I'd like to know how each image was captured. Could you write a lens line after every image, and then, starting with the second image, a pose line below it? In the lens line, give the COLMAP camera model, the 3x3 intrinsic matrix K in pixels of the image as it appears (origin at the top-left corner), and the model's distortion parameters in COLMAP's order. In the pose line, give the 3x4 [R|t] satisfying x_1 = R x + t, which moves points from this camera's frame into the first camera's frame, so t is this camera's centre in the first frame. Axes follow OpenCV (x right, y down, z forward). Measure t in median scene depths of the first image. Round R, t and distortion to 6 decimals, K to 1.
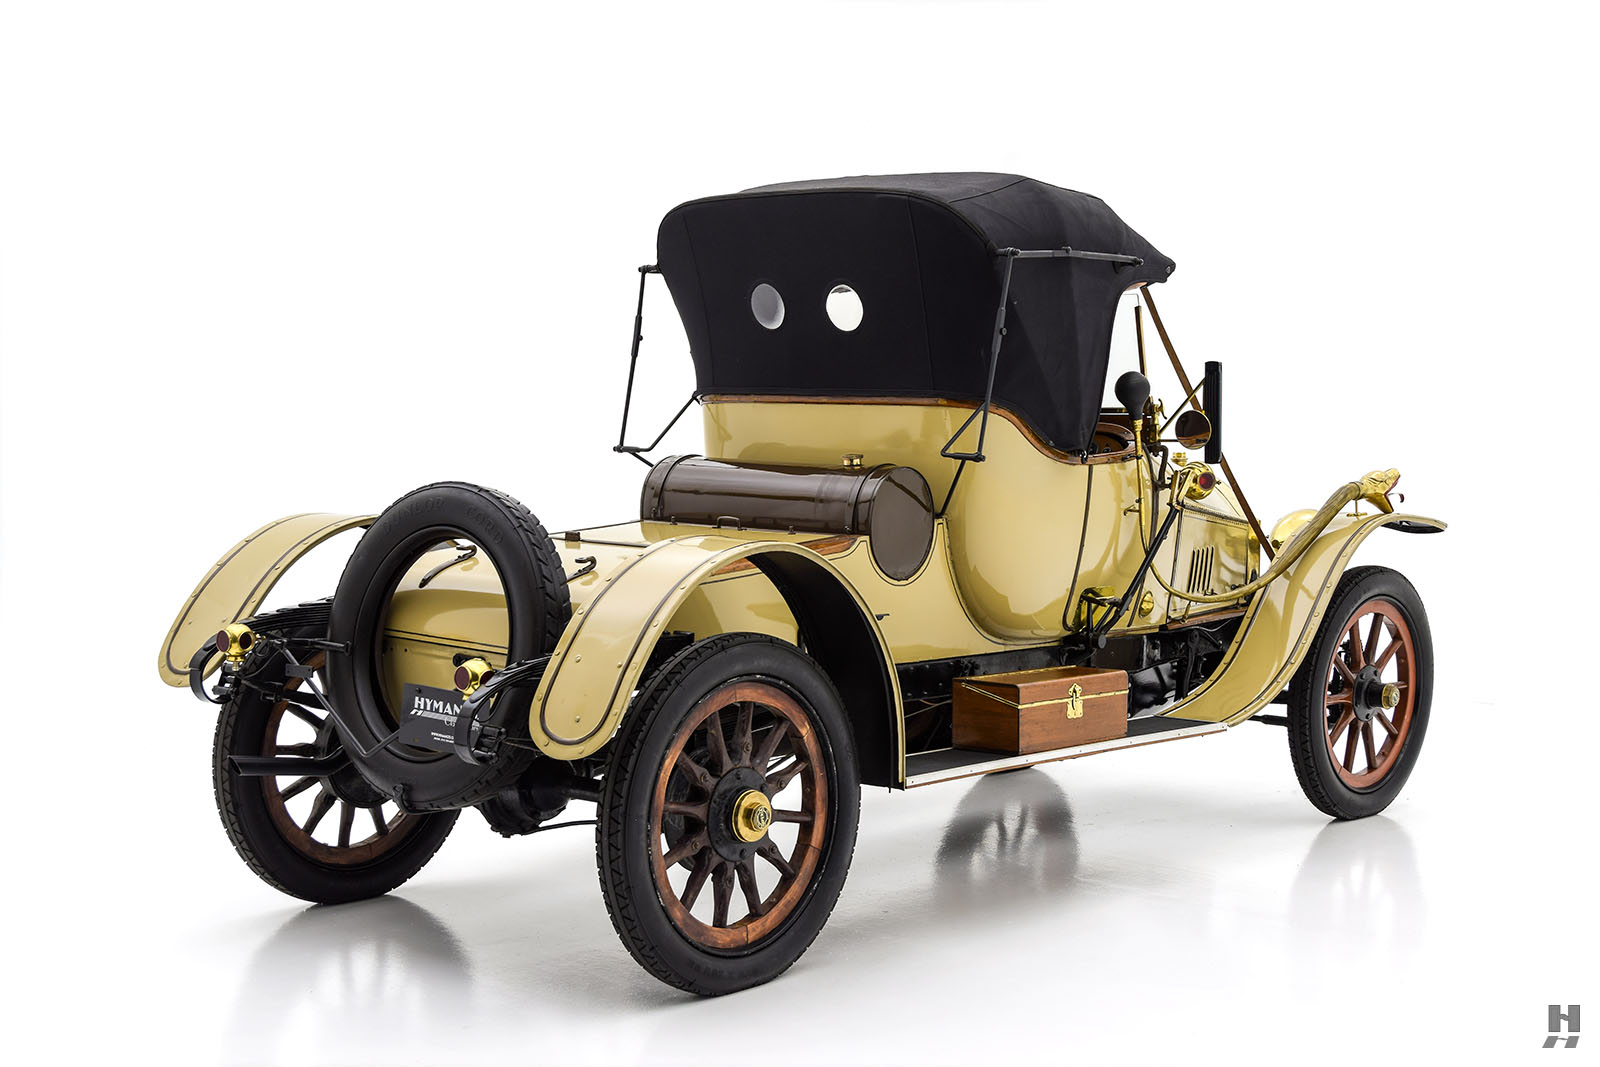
lens RADIAL K [[2378.4, 0, 806.0], [0, 2378.4, 531.2], [0, 0, 1]] dist [-0.029617, 0.000000]
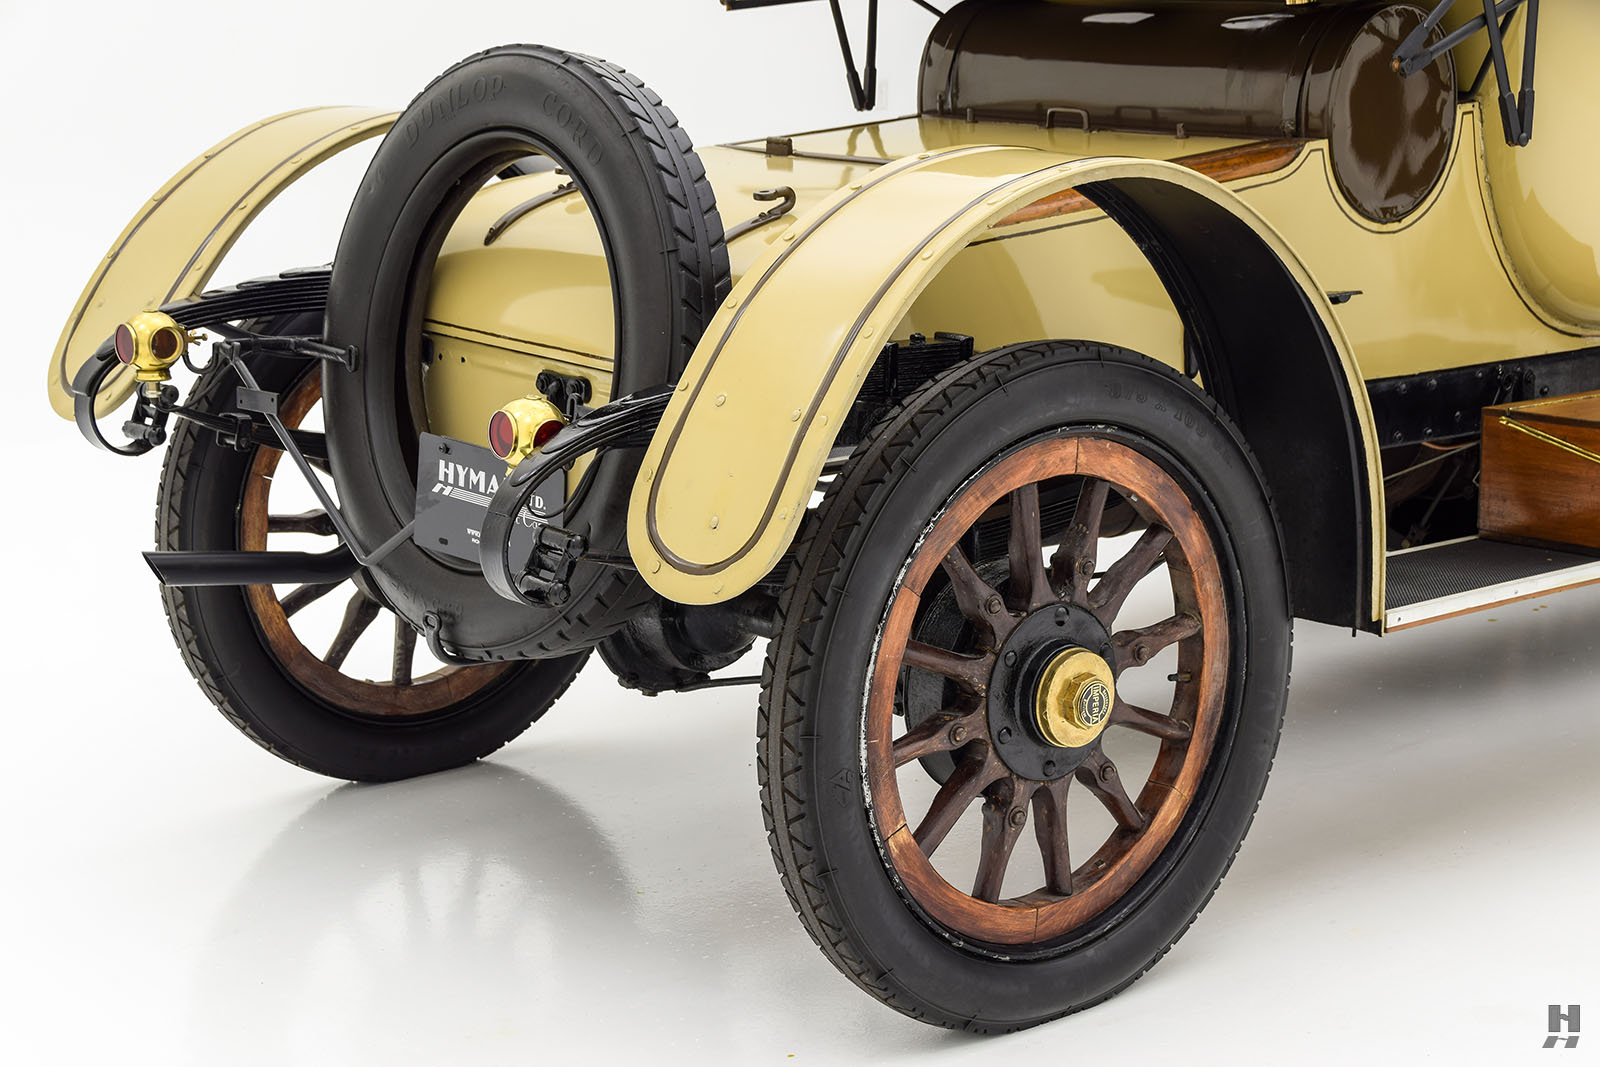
lens RADIAL K [[2882.2, 0, 800.9], [0, 2882.2, 597.5], [0, 0, 1]] dist [0.178080, 0.000000]
pose [[0.986740, 0.017671, -0.161345, 0.018504], [0.008627, 0.986941, 0.160852, -0.002898], [0.162080, -0.160111, 0.973701, 0.359229]]
